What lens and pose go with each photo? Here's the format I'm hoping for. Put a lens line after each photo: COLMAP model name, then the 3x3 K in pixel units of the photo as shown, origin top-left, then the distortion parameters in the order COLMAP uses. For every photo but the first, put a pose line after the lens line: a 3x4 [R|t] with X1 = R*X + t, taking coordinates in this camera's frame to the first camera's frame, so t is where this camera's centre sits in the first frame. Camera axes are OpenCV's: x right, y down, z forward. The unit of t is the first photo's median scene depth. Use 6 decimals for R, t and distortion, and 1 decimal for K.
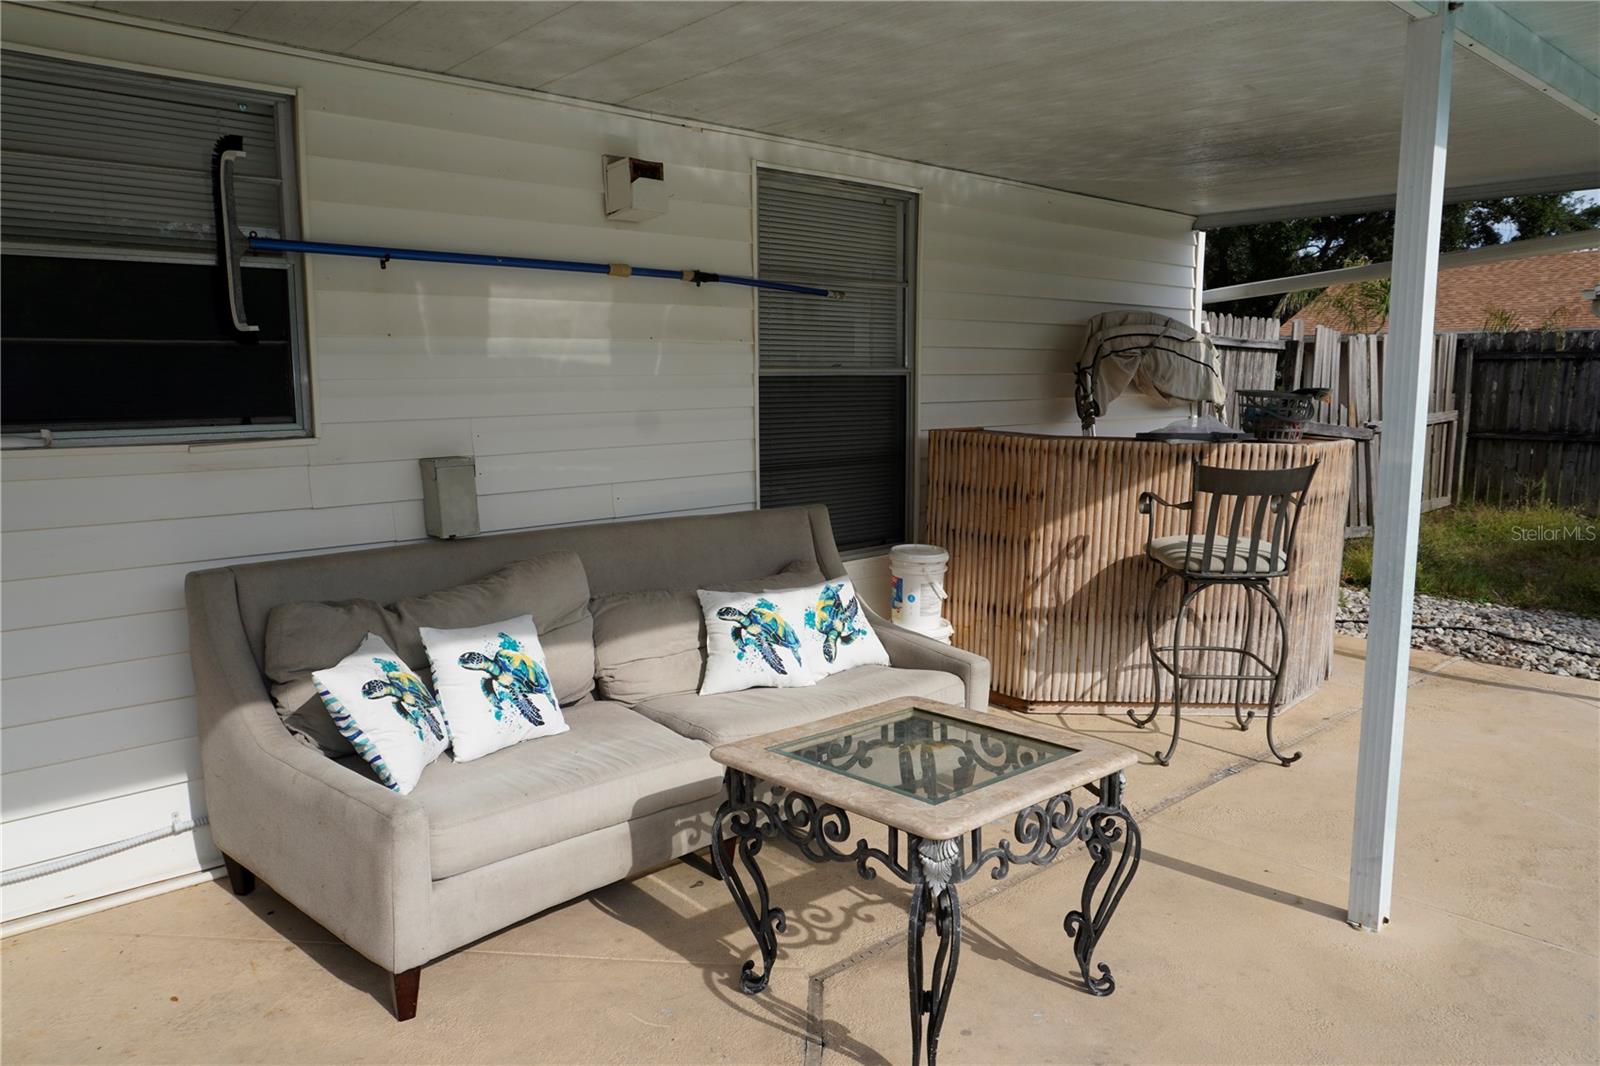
lens RADIAL K [[1069.2, 0, 798.2], [0, 1069.2, 528.9], [0, 0, 1]] dist [-0.049572, 0.028914]
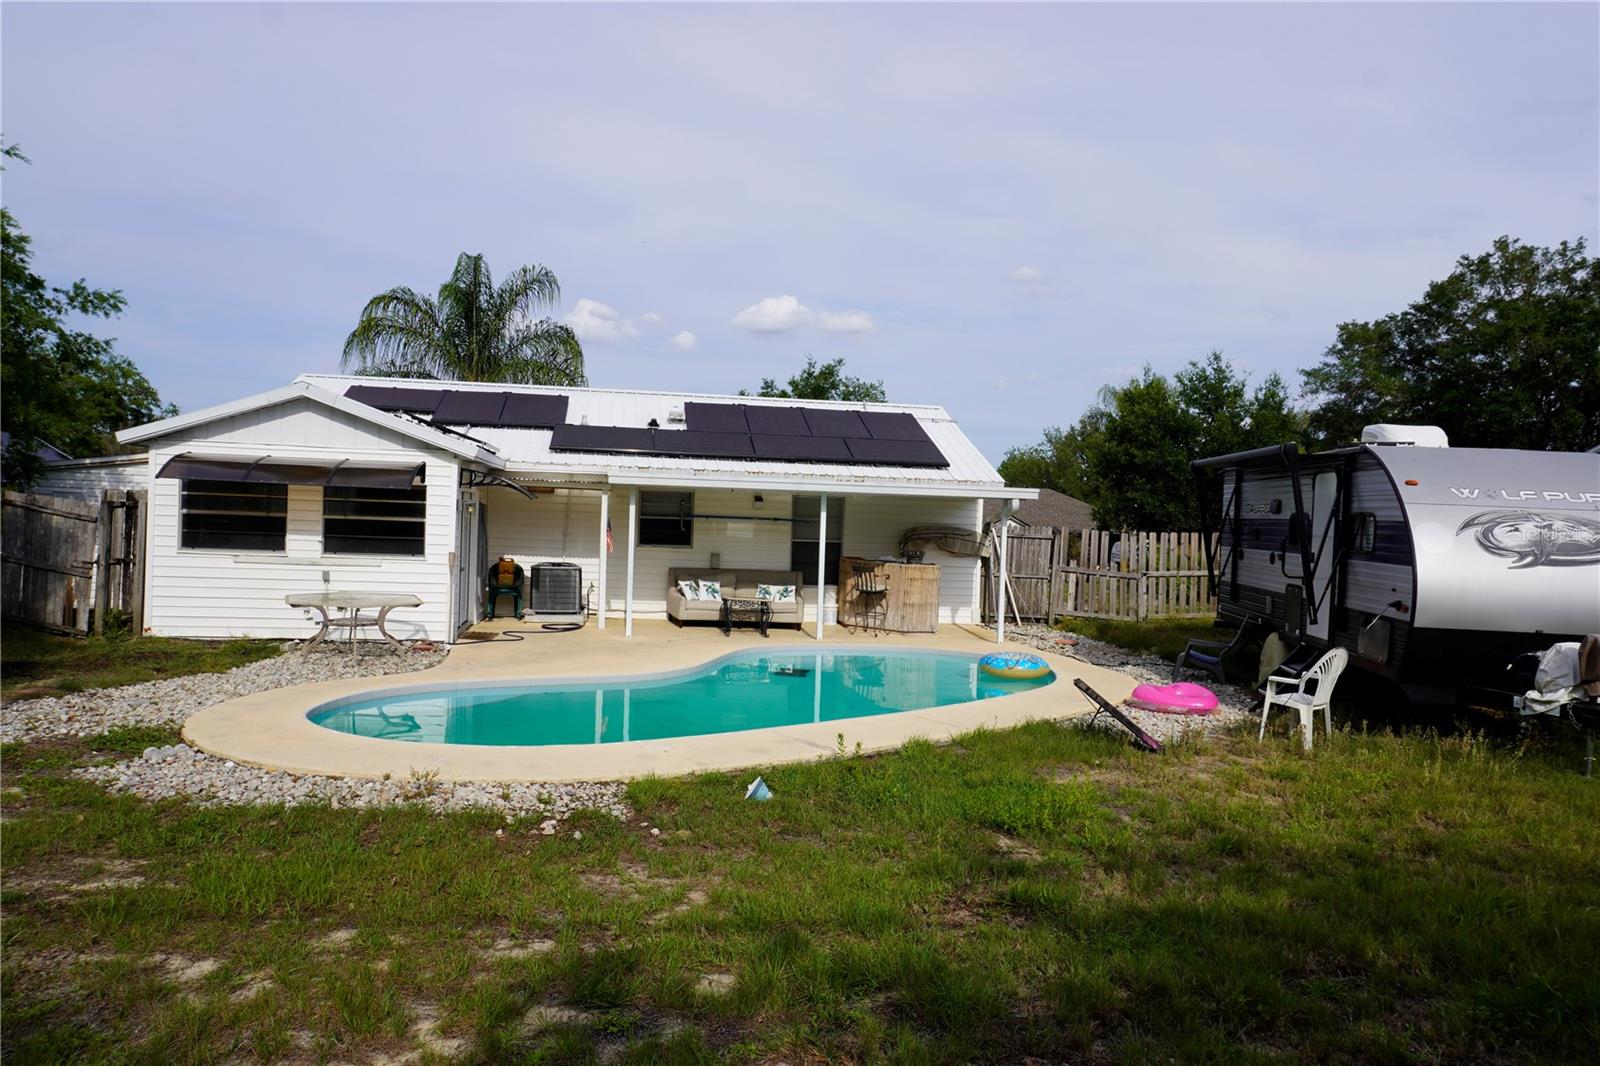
lens RADIAL K [[1069.2, 0, 803.9], [0, 1069.2, 530.3], [0, 0, 1]] dist [-0.049572, 0.028914]
pose [[0.856155, 0.044306, -0.514817, 2.494135], [-0.109301, 0.989301, -0.096631, 0.254833], [0.505027, 0.139001, 0.851837, -2.995577]]
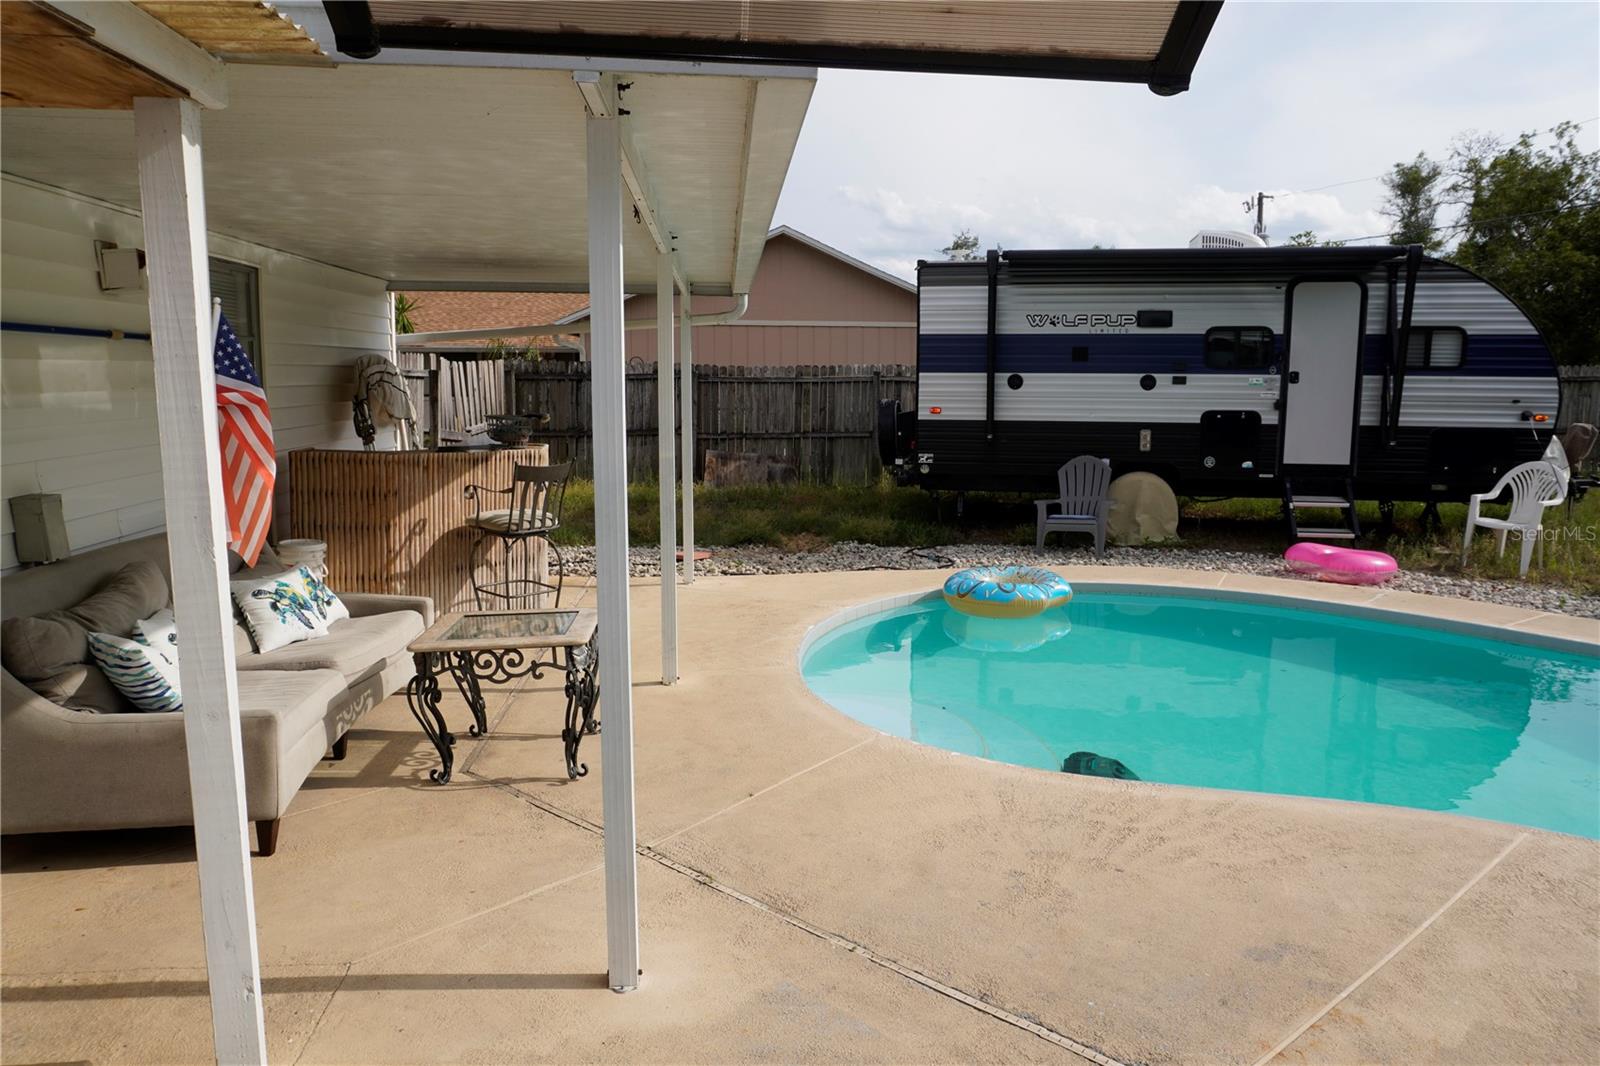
lens RADIAL K [[1069.2, 0, 798.1], [0, 1069.2, 530.0], [0, 0, 1]] dist [-0.049572, 0.028914]
pose [[0.606522, -0.104231, 0.788205, -0.646649], [0.102763, 0.993331, 0.052281, -0.001786], [-0.788398, 0.049288, 0.613188, -0.339846]]
